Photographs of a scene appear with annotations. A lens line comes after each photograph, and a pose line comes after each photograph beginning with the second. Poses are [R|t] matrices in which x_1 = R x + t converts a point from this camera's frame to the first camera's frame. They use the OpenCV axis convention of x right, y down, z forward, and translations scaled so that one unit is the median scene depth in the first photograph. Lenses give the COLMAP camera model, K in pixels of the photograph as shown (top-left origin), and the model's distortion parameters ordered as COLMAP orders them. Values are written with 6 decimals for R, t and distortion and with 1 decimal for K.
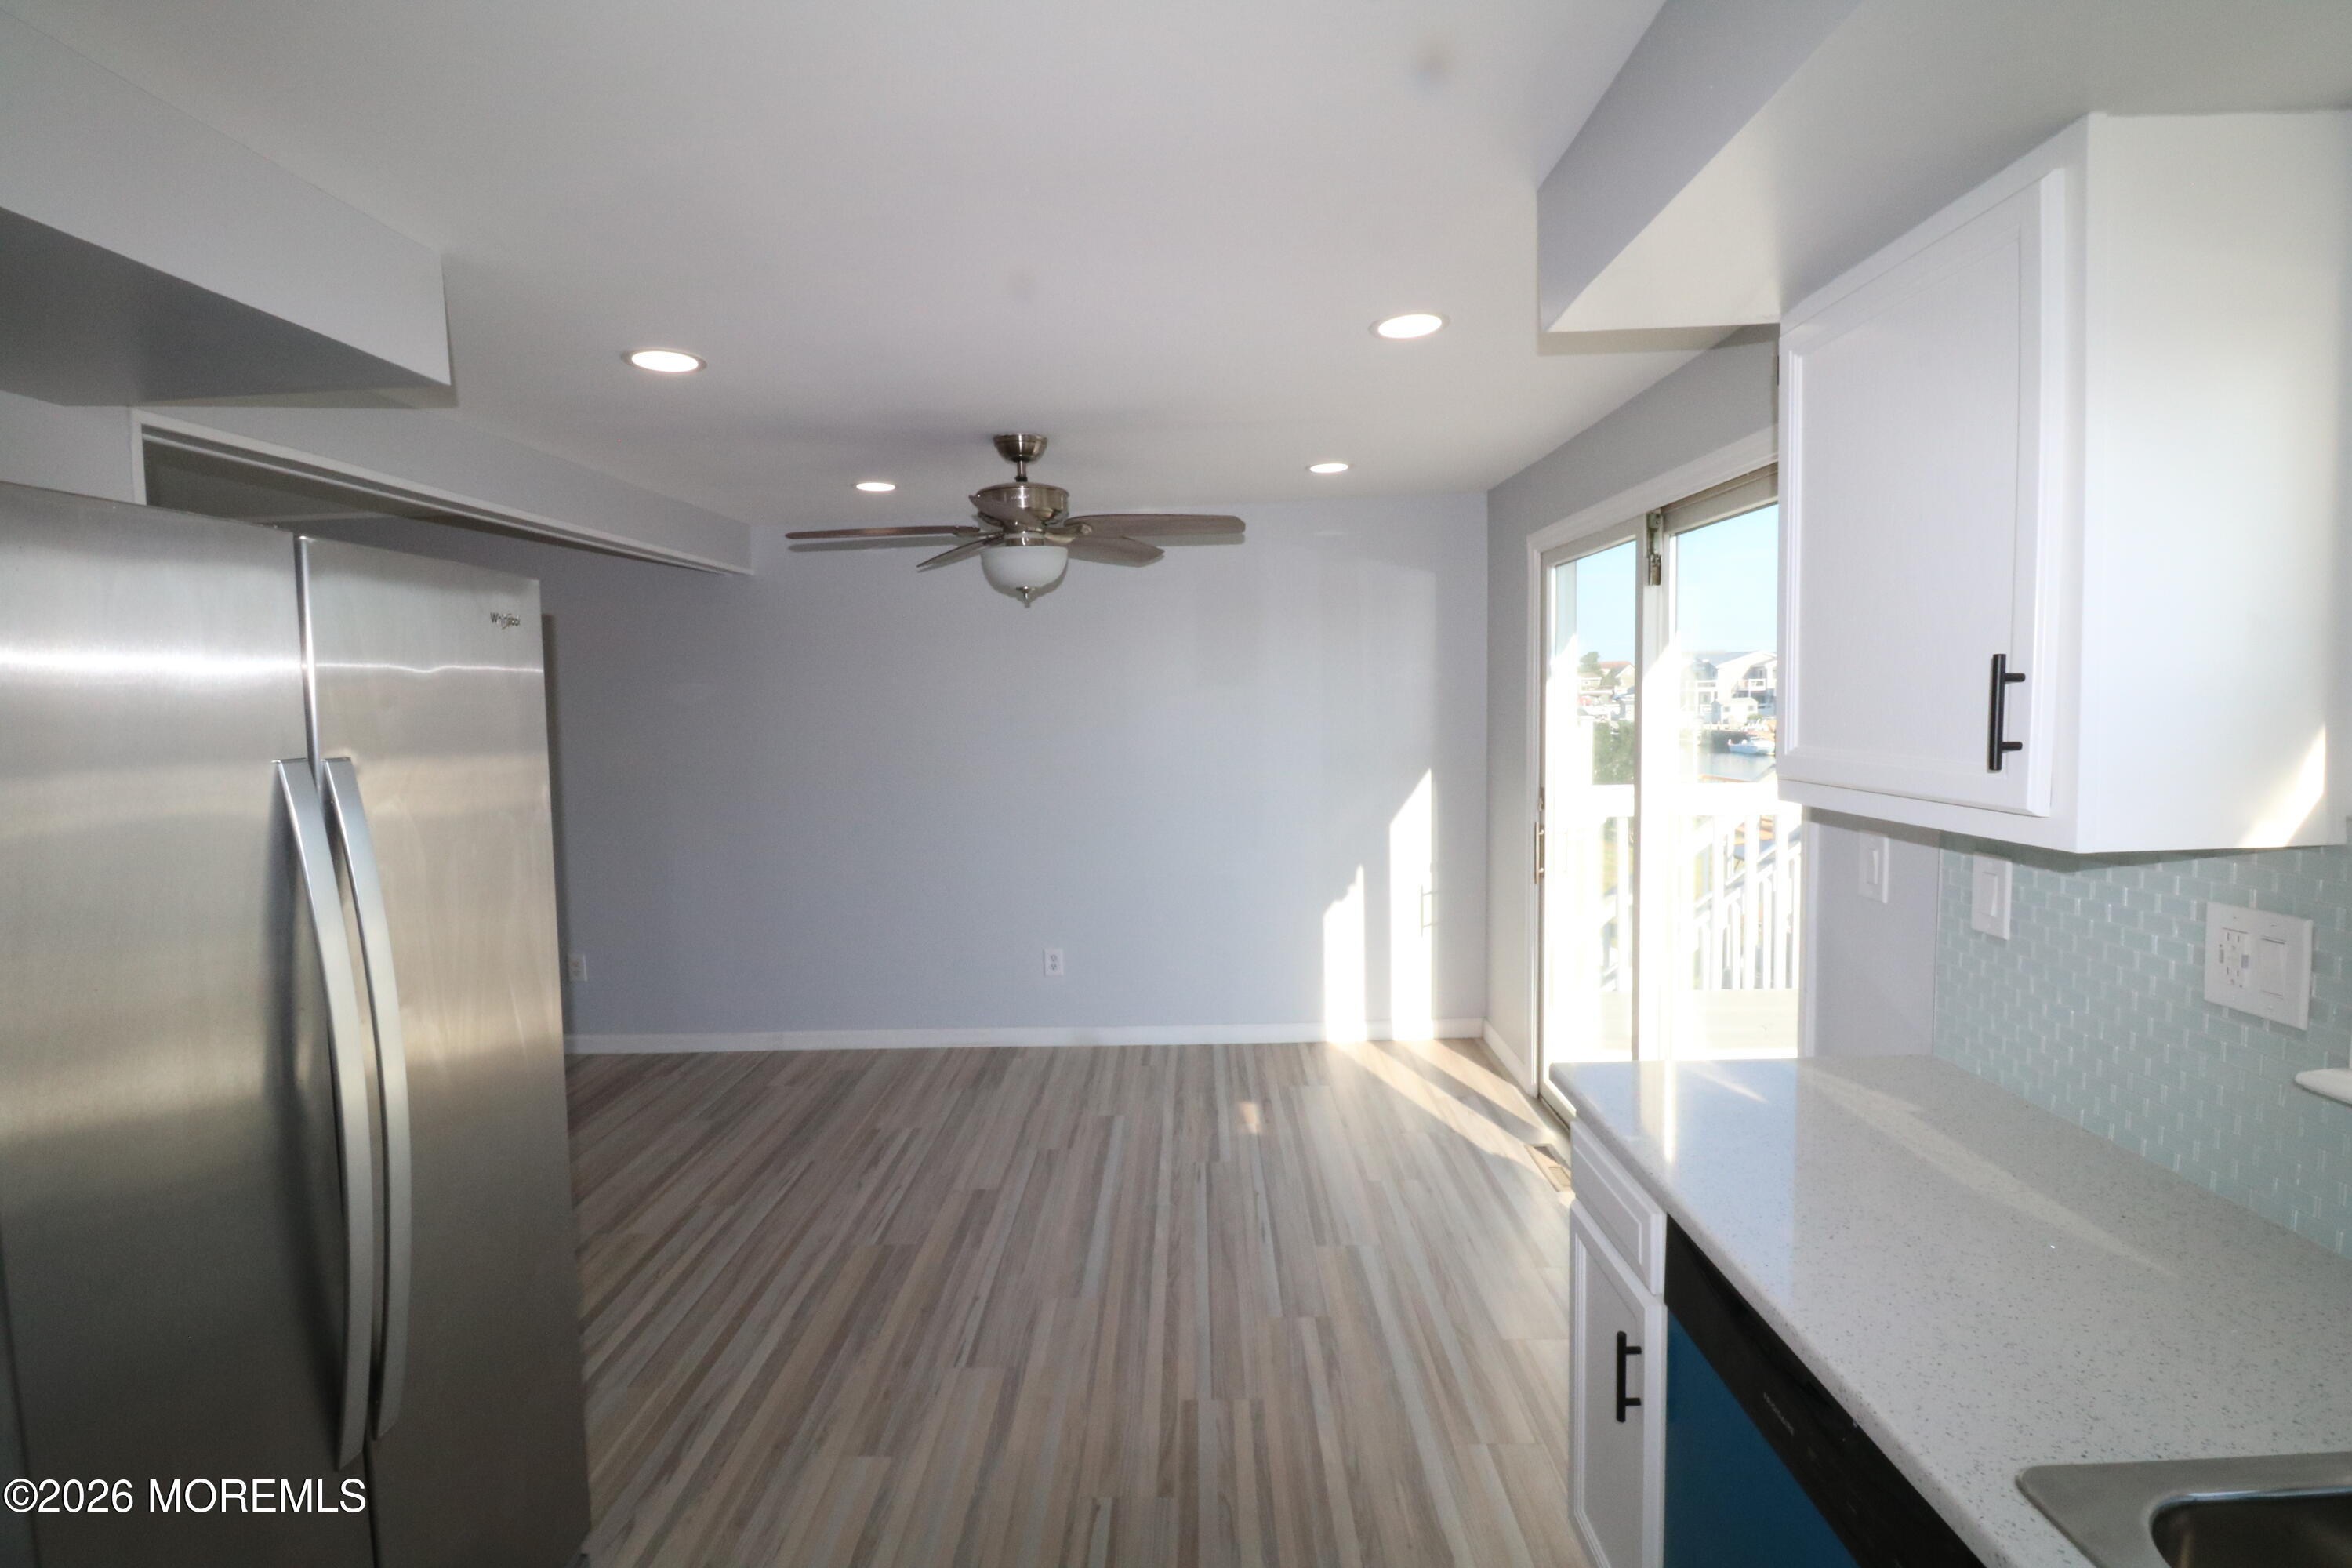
lens RADIAL K [[1091.4, 0, 1166.9], [0, 1091.4, 766.4], [0, 0, 1]] dist [-0.000076, -0.012689]
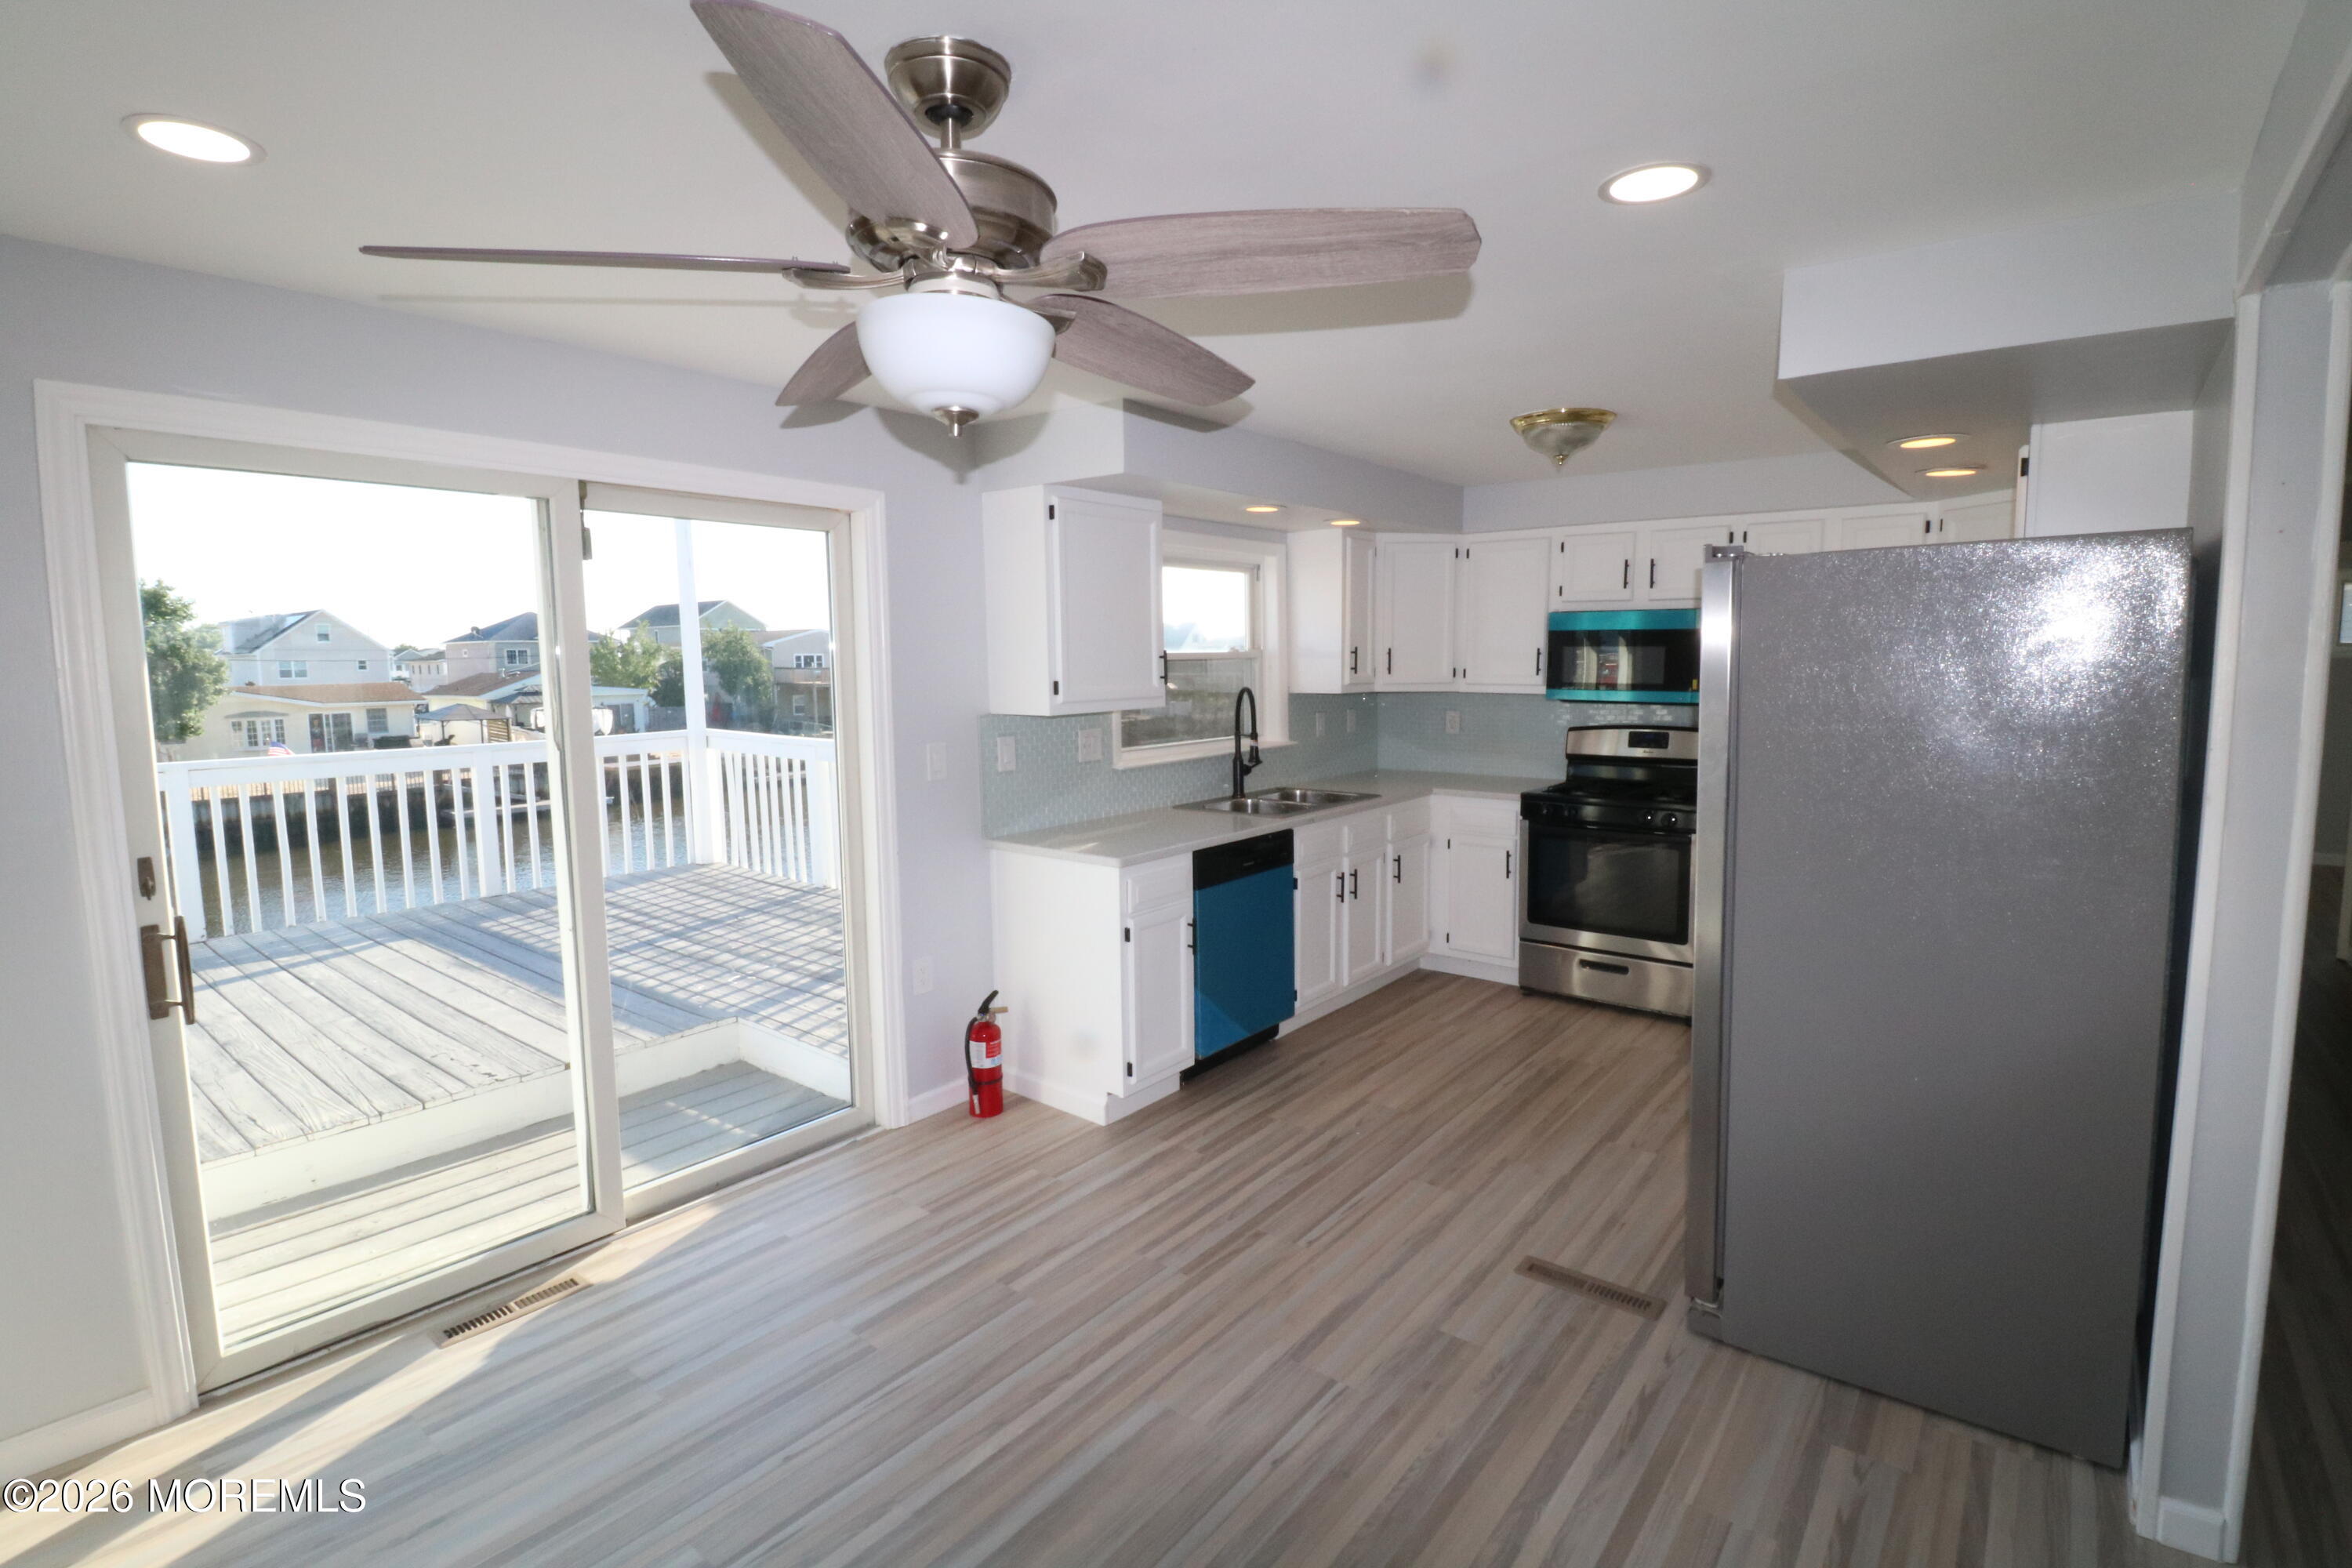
lens RADIAL K [[1091.4, 0, 1175.2], [0, 1091.4, 771.0], [0, 0, 1]] dist [-0.000076, -0.012689]
pose [[-0.791704, -0.031646, 0.610084, -0.601911], [0.072037, 0.986854, 0.144672, -0.097630], [-0.606642, 0.158486, -0.779017, 1.664878]]
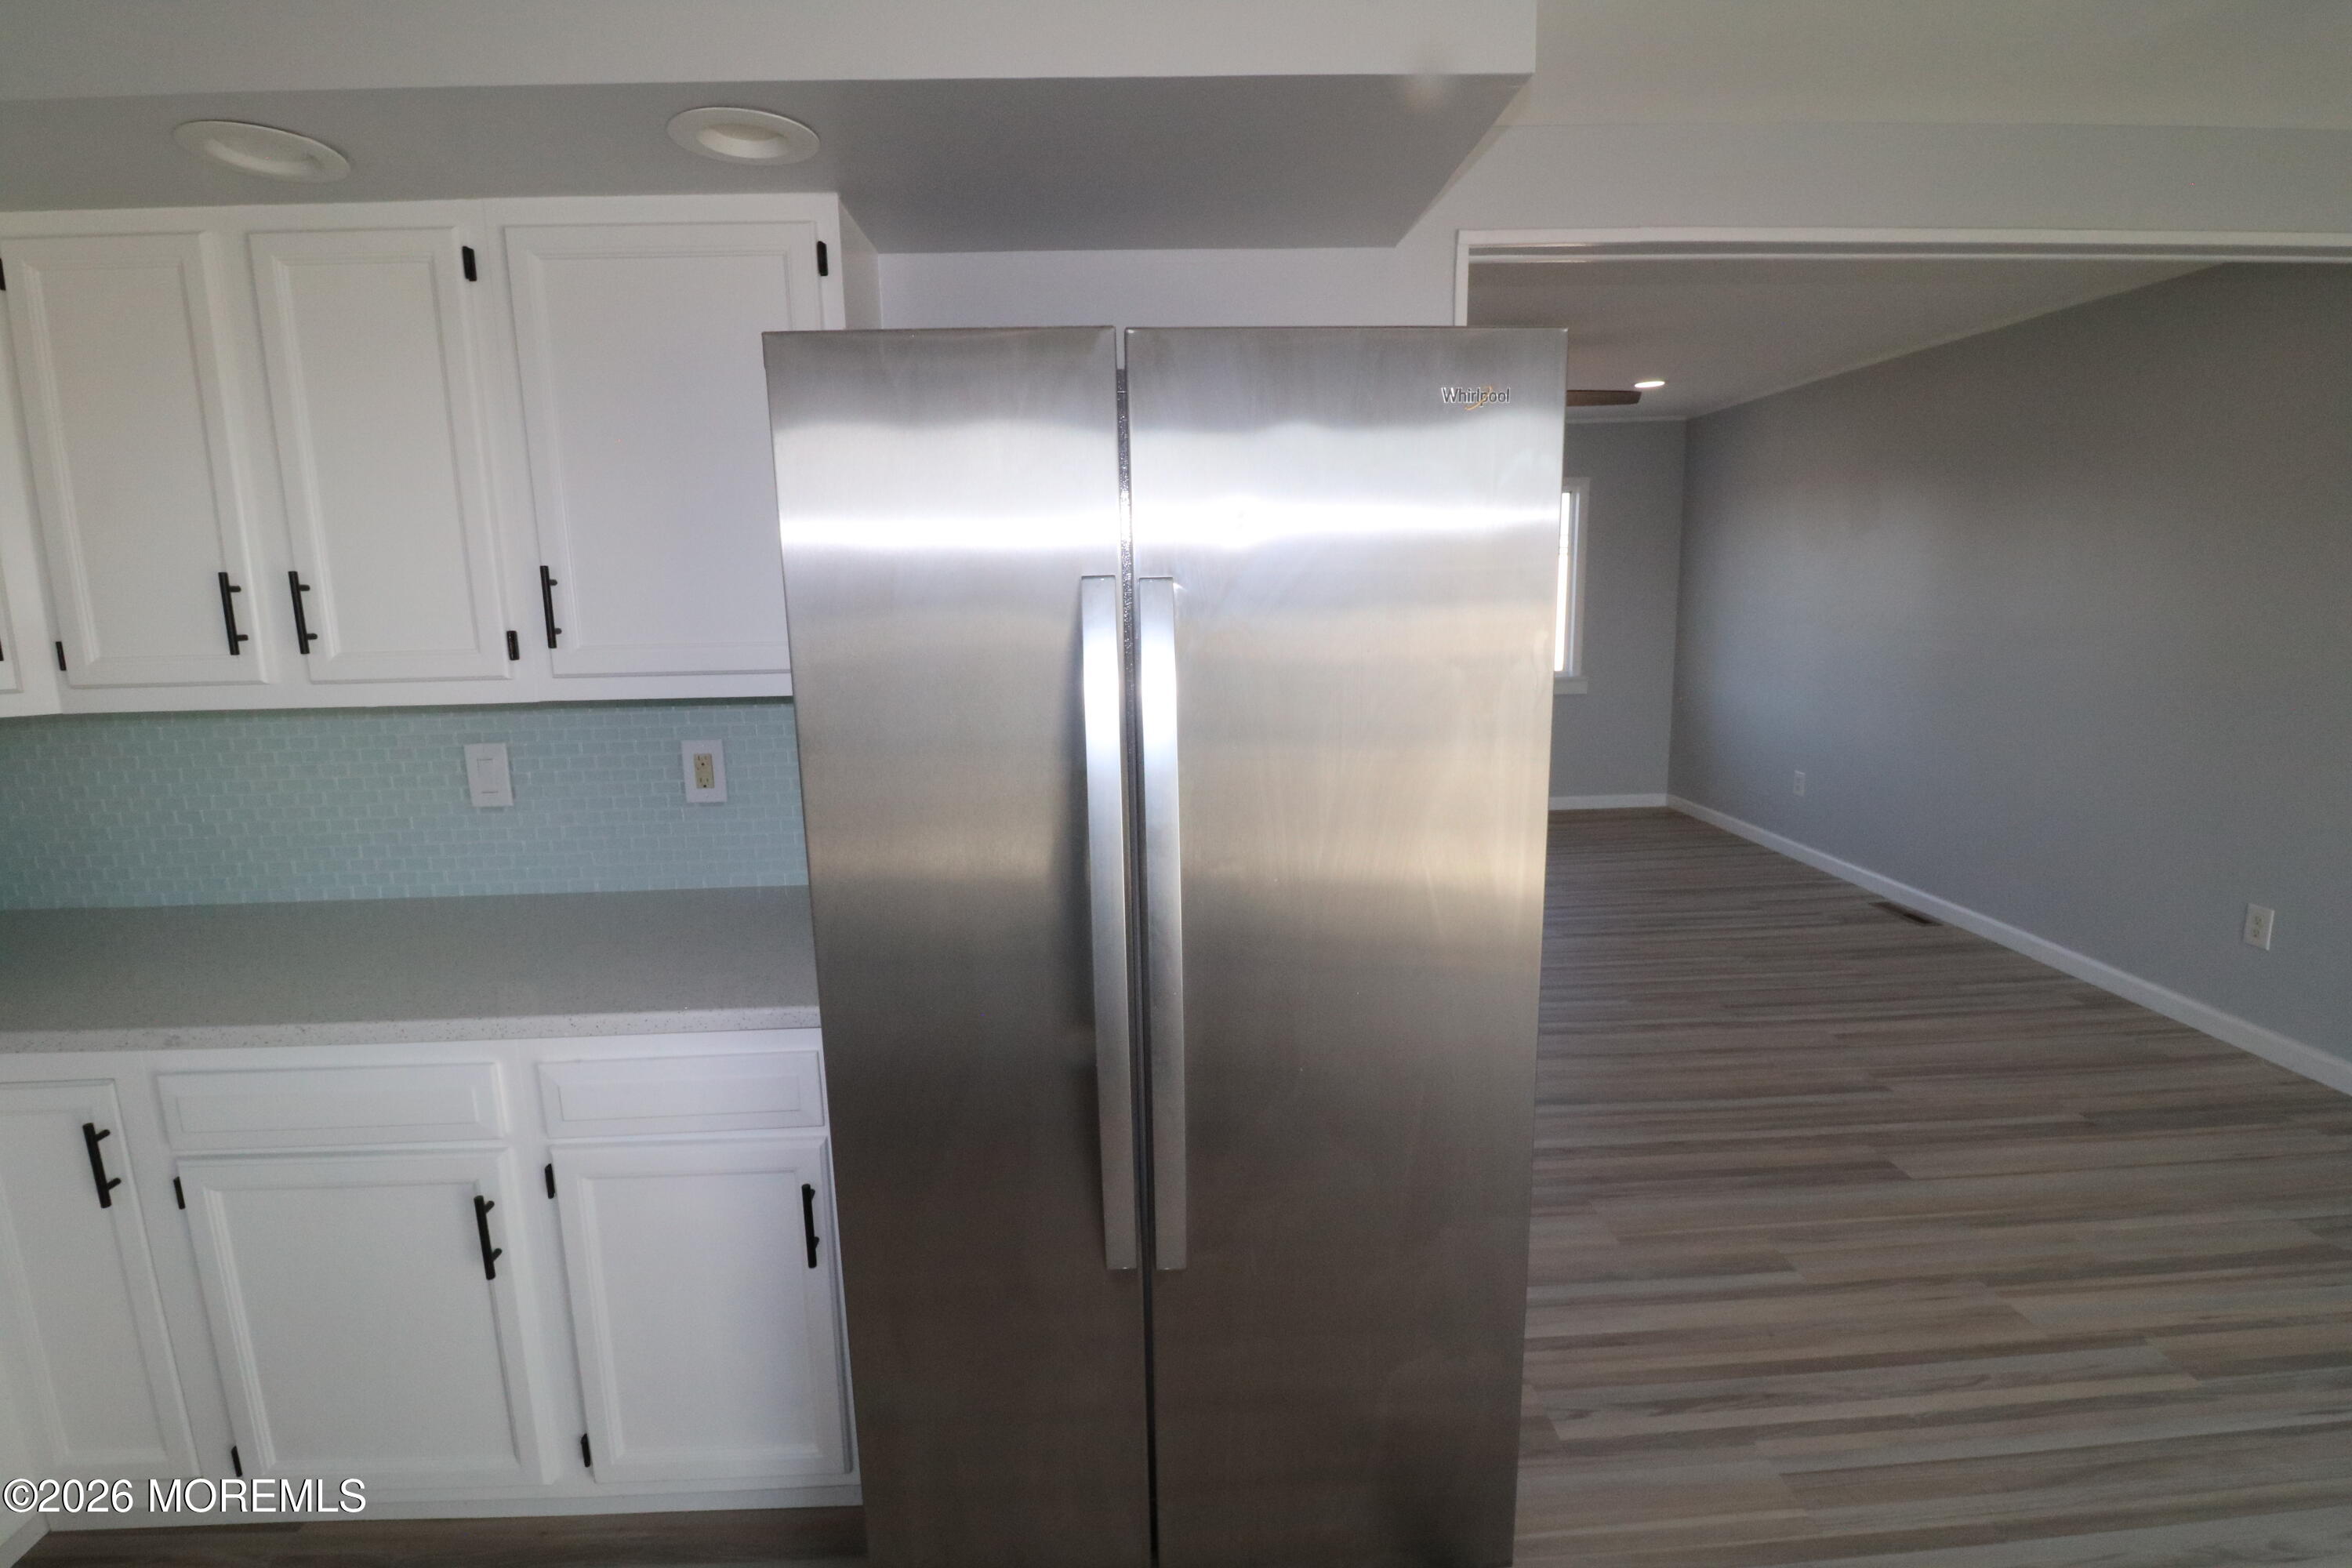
lens RADIAL K [[1091.4, 0, 1187.2], [0, 1091.4, 775.7], [0, 0, 1]] dist [-0.000076, -0.012689]
pose [[0.074028, 0.190083, -0.978973, 0.093570], [-0.043214, 0.981356, 0.187278, -0.008085], [0.996319, 0.028441, 0.080862, 0.509161]]
